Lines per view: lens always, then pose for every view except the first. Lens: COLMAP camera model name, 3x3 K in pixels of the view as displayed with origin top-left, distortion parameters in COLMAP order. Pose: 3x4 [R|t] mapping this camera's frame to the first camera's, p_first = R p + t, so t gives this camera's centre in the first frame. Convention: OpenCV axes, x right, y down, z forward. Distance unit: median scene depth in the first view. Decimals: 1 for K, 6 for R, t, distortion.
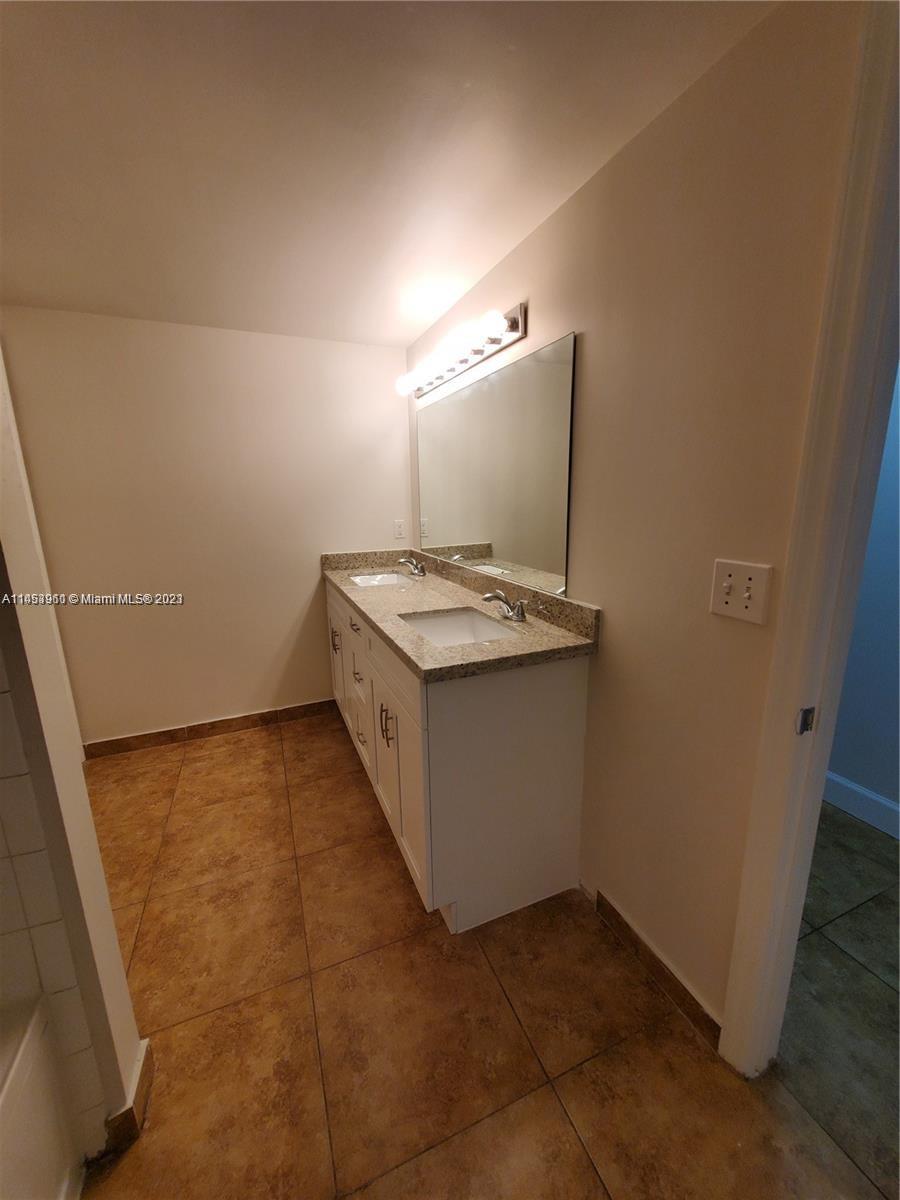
lens RADIAL K [[473.2, 0, 455.6], [0, 473.2, 599.3], [0, 0, 1]] dist [-0.001115, -0.000990]
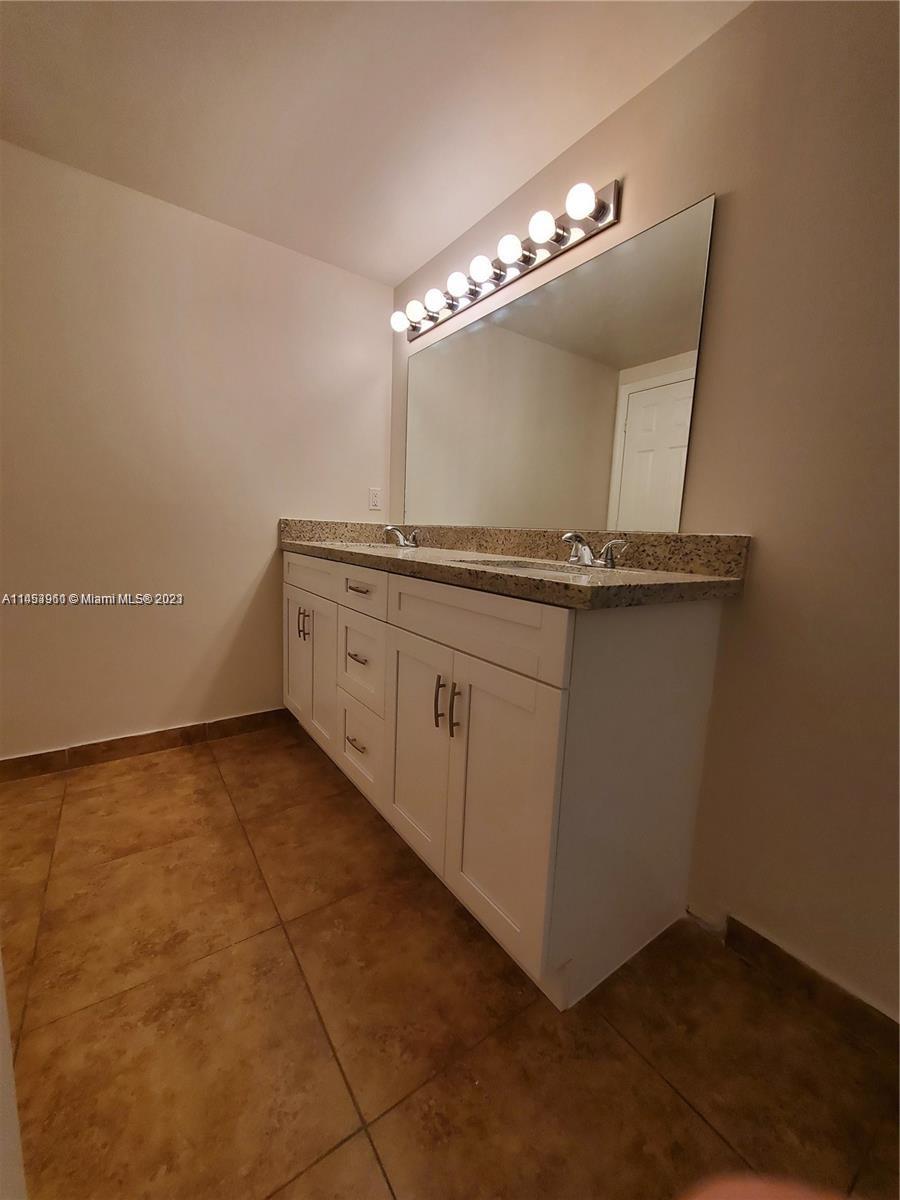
lens RADIAL K [[473.2, 0, 455.6], [0, 473.2, 599.3], [0, 0, 1]] dist [-0.001115, -0.000990]
pose [[0.974798, 0.026141, 0.221554, -0.247984], [-0.009877, 0.997194, -0.074203, 0.137710], [-0.222872, 0.070145, 0.972321, 0.265571]]
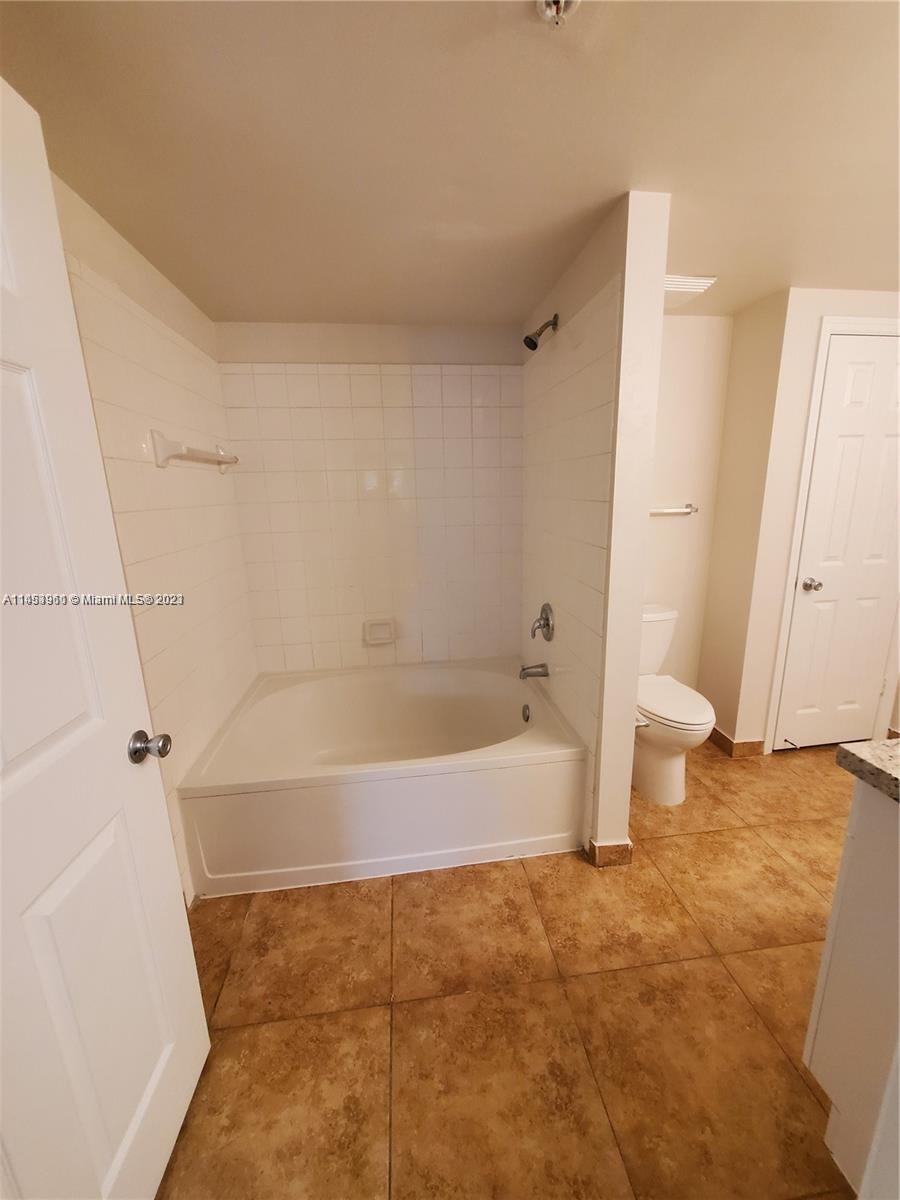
lens RADIAL K [[473.2, 0, 455.6], [0, 473.2, 599.3], [0, 0, 1]] dist [-0.001115, -0.000990]
pose [[-0.271577, 0.238166, -0.932482, 0.460076], [-0.181733, 0.938775, 0.292701, -0.107504], [0.945103, 0.248954, -0.211667, 0.342402]]
